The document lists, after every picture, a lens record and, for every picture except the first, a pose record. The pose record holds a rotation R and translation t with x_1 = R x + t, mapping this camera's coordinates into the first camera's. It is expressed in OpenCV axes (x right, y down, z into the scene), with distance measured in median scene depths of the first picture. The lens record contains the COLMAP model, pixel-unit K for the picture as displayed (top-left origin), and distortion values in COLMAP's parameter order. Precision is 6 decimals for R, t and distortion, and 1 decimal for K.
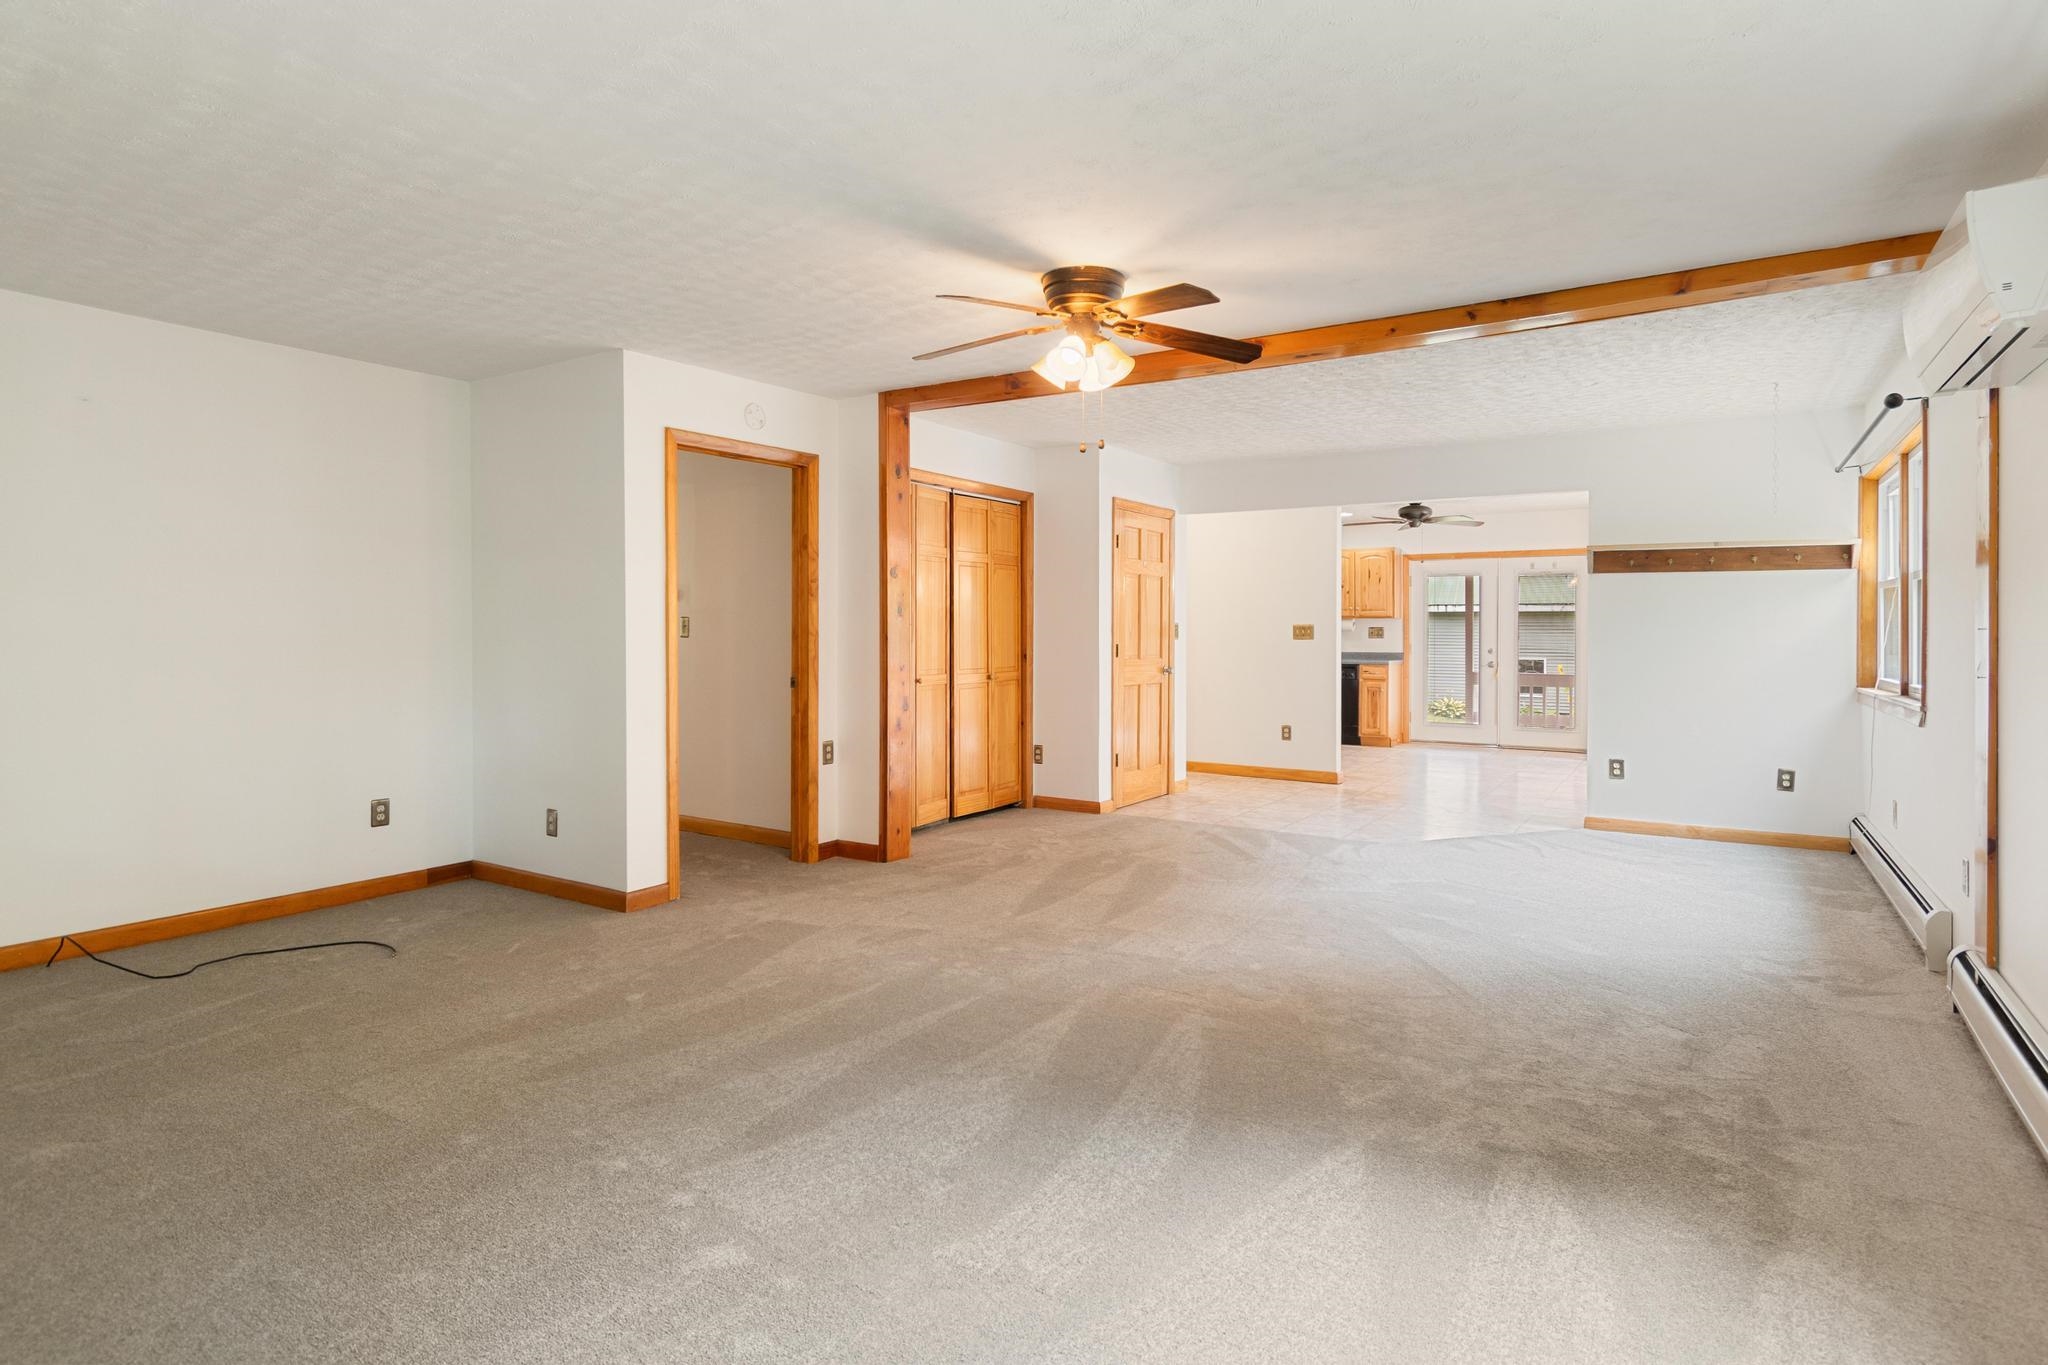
lens RADIAL K [[1067.3, 0, 1021.4], [0, 1067.3, 651.8], [0, 0, 1]] dist [-0.002532, -0.000486]
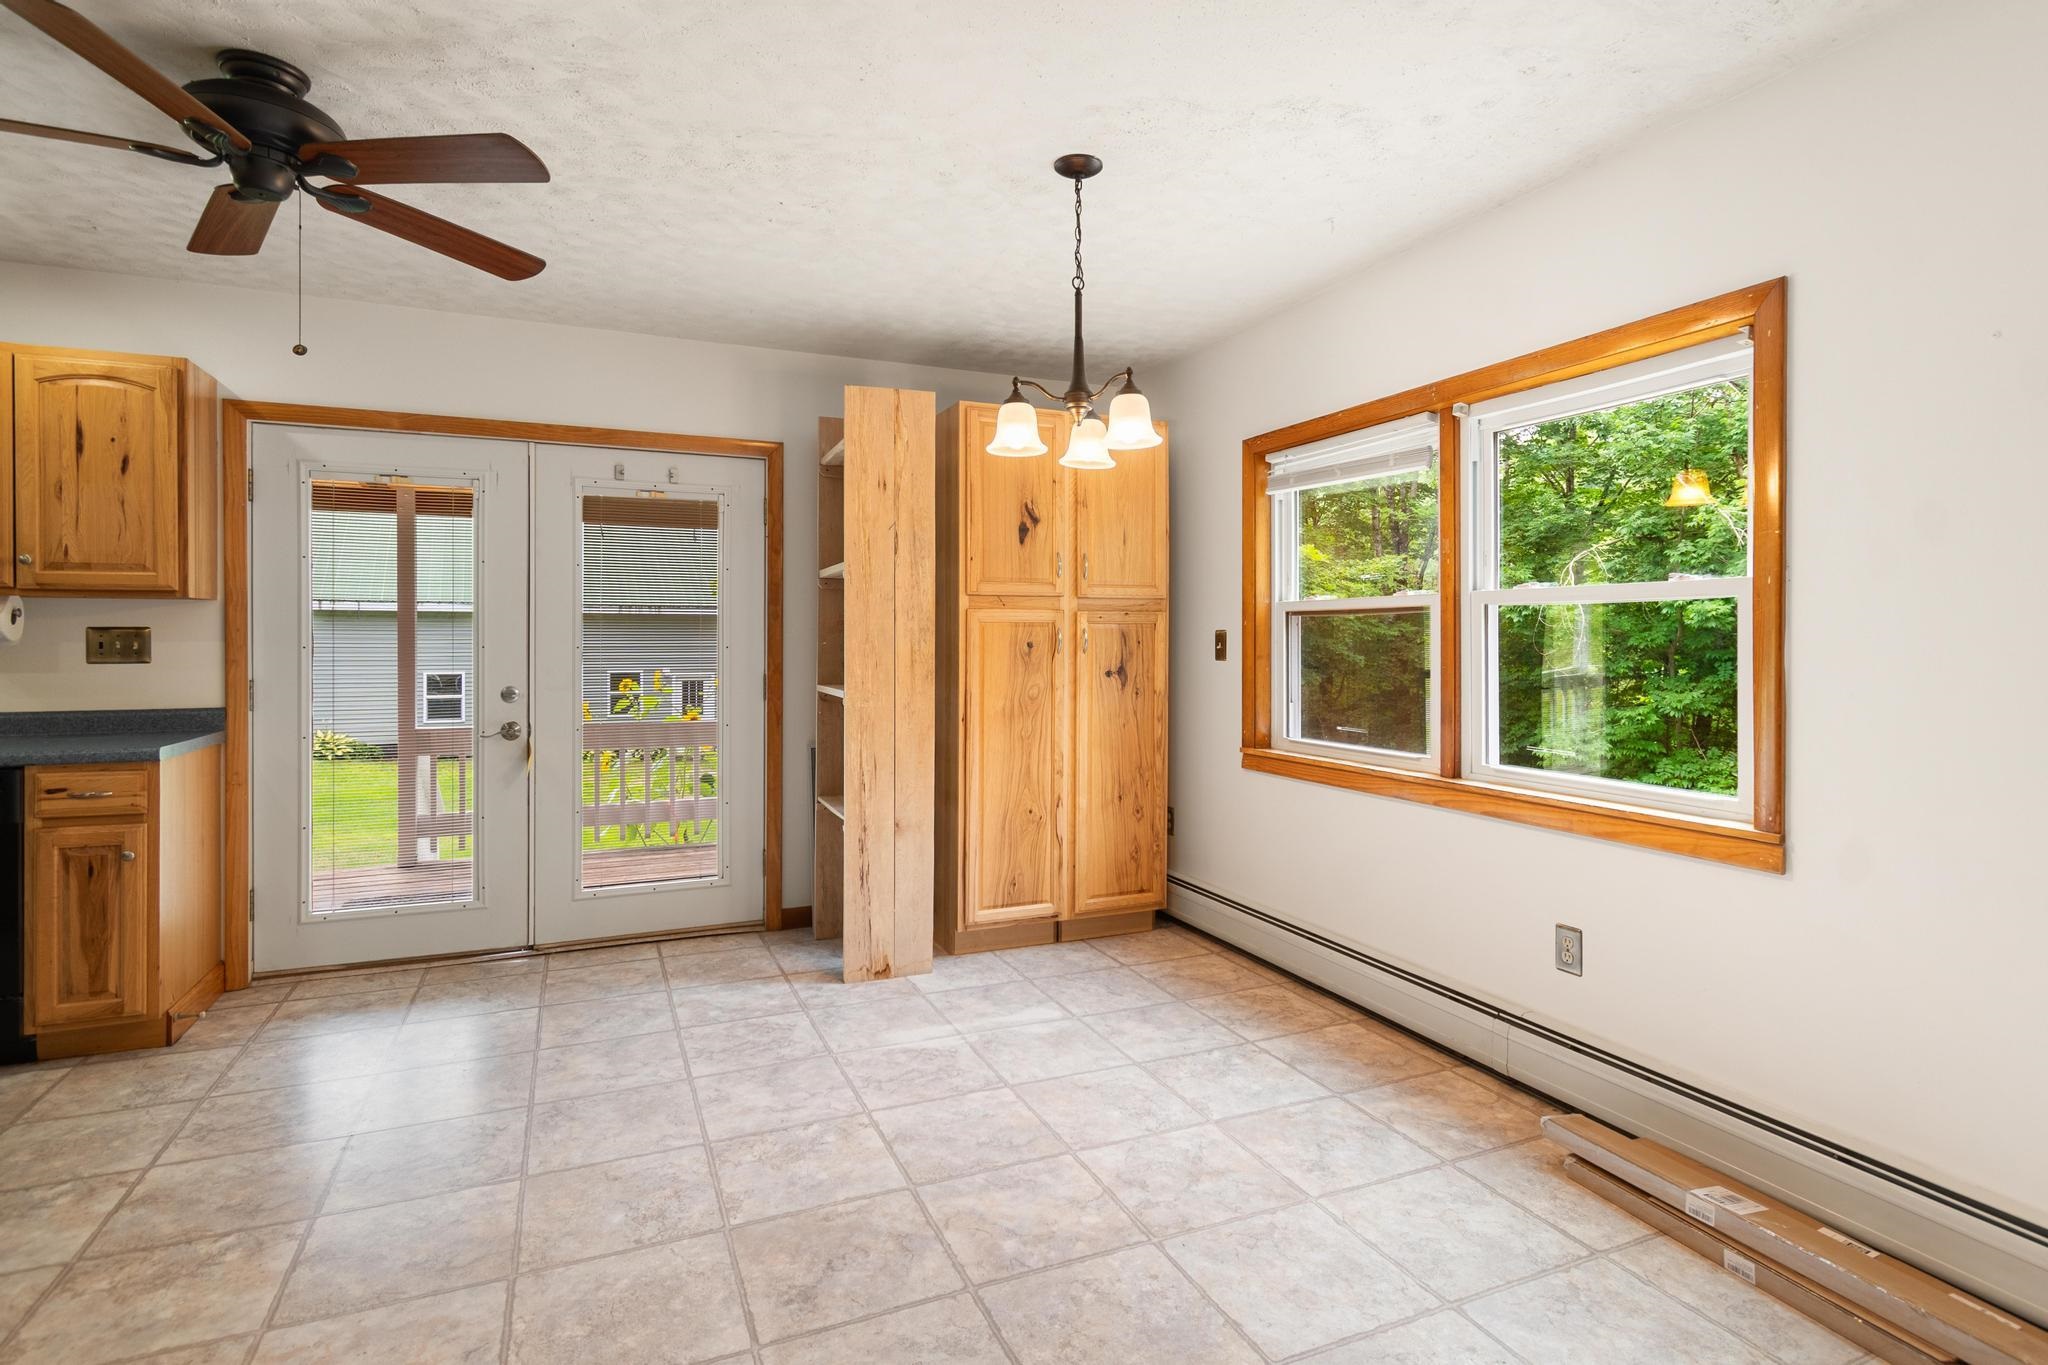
lens RADIAL K [[1020.3, 0, 1036.1], [0, 1020.3, 641.1], [0, 0, 1]] dist [-0.003231, -0.000614]
pose [[0.540555, -0.000002, 0.841308, 0.239574], [0.012269, 0.999894, -0.007880, -0.014101], [-0.841219, 0.014581, 0.540498, 0.649537]]
